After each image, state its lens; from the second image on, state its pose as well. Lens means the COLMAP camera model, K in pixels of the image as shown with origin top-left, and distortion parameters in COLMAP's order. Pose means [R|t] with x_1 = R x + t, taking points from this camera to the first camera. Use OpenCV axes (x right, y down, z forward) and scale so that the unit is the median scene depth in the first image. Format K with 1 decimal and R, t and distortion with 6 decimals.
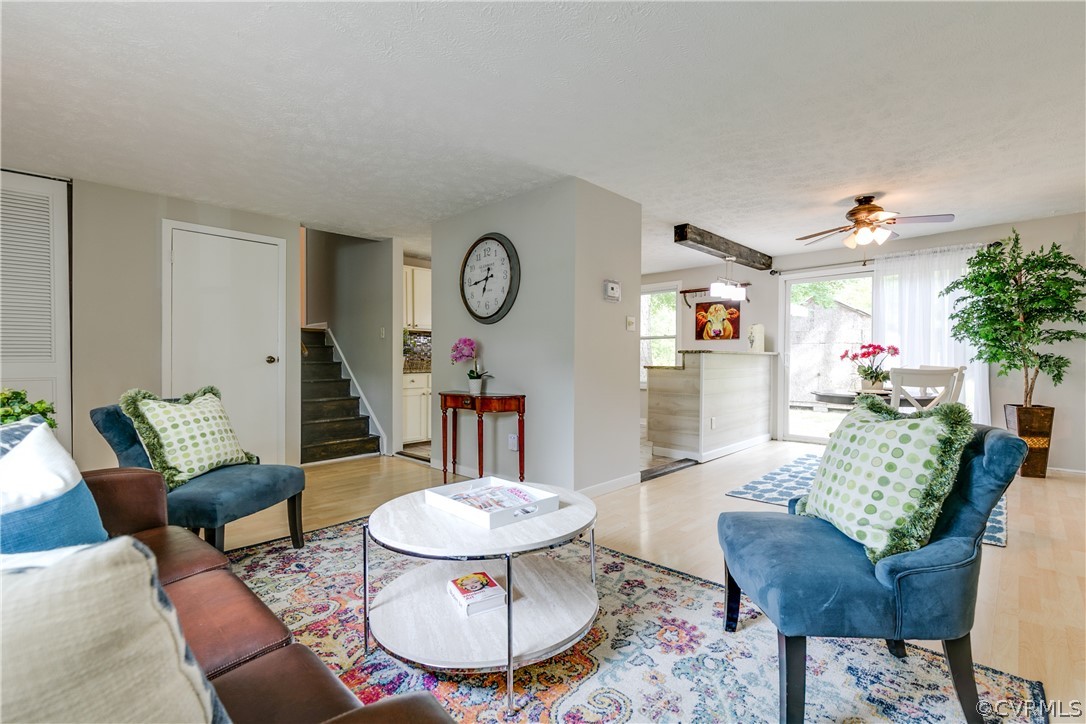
lens RADIAL K [[497.8, 0, 539.8], [0, 497.8, 363.8], [0, 0, 1]] dist [0.004880, -0.000769]
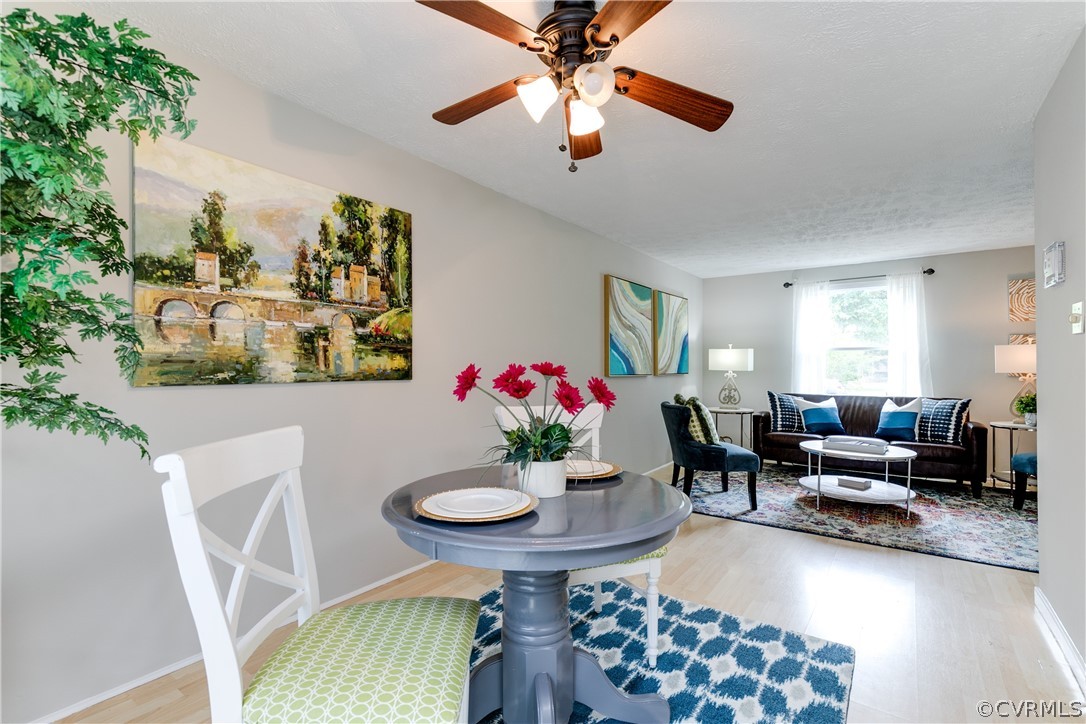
lens RADIAL K [[497.8, 0, 546.7], [0, 497.8, 367.1], [0, 0, 1]] dist [0.004880, -0.000769]
pose [[-0.990101, 0.001537, -0.140348, 0.701009], [0.000458, 0.999970, 0.007719, -0.040296], [0.140356, 0.007578, -0.990072, 1.343693]]
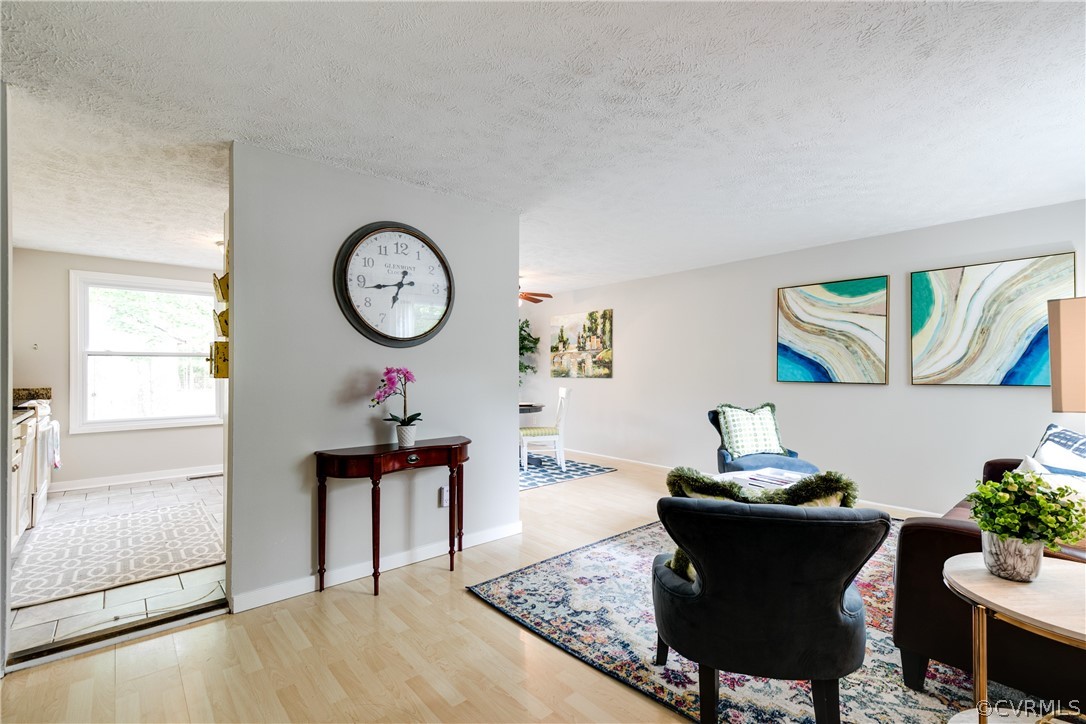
lens RADIAL K [[497.8, 0, 560.5], [0, 497.8, 365.1], [0, 0, 1]] dist [0.004880, -0.000769]
pose [[0.064608, 0.010953, 0.997851, -0.813218], [0.011178, 0.999869, -0.011699, -0.043160], [-0.997848, 0.011910, 0.064477, 0.721556]]
